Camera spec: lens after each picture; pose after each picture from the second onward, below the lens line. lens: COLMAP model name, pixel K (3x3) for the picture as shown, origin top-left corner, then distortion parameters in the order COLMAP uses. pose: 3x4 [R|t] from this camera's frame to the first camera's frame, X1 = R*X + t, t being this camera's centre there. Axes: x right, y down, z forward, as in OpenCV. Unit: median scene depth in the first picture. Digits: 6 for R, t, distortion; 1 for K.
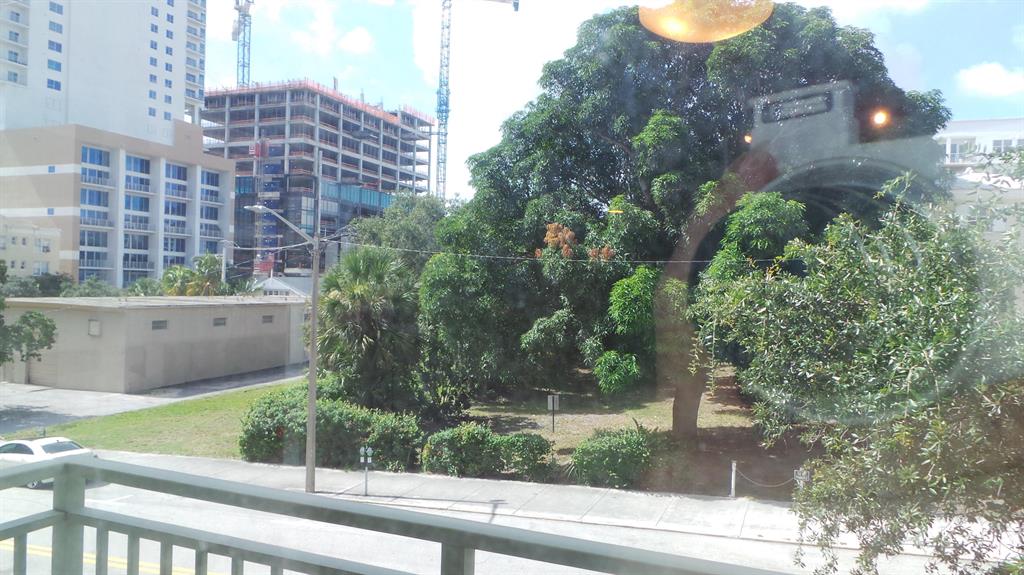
lens RADIAL K [[710.7, 0, 513.7], [0, 710.7, 289.7], [0, 0, 1]] dist [-0.003328, 0.006817]
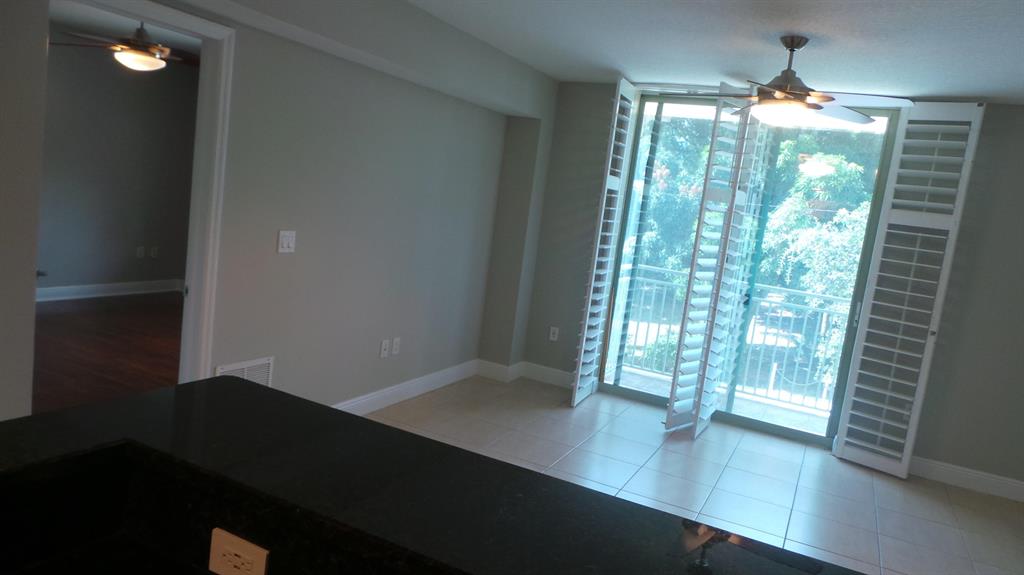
lens RADIAL K [[710.7, 0, 511.0], [0, 710.7, 285.6], [0, 0, 1]] dist [-0.003328, 0.006817]
pose [[0.992379, 0.108626, -0.058182, -0.097031], [-0.100973, 0.987461, 0.121348, -0.004975], [0.070634, -0.114549, 0.990903, -0.270597]]
